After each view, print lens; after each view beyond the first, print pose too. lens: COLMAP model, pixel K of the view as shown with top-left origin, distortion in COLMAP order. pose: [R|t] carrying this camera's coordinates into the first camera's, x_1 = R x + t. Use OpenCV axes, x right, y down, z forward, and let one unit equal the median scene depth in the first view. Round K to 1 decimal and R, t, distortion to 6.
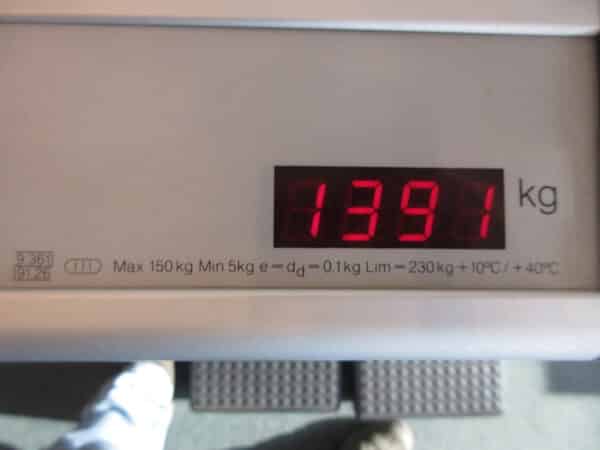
lens RADIAL K [[428.7, 0, 300.0], [0, 428.7, 225.0], [0, 0, 1]] dist [-0.034749, -0.002869]
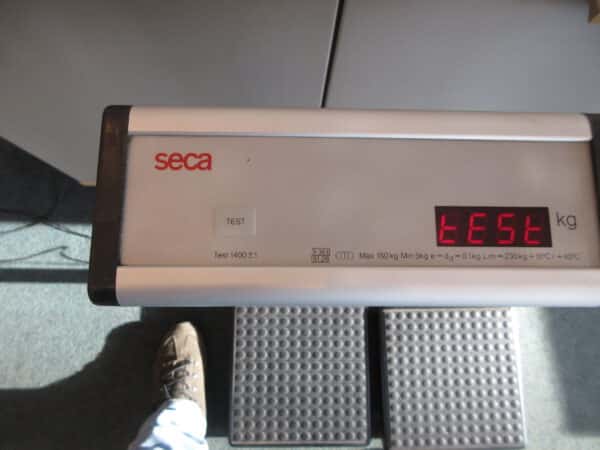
lens RADIAL K [[436.0, 0, 300.0], [0, 436.0, 225.0], [0, 0, 1]] dist [-0.010591, -0.004021]
pose [[0.999920, -0.003231, 0.012191, -0.707743], [0.004667, 0.992802, -0.119672, 0.188727], [-0.011717, 0.119720, 0.992739, -0.994266]]
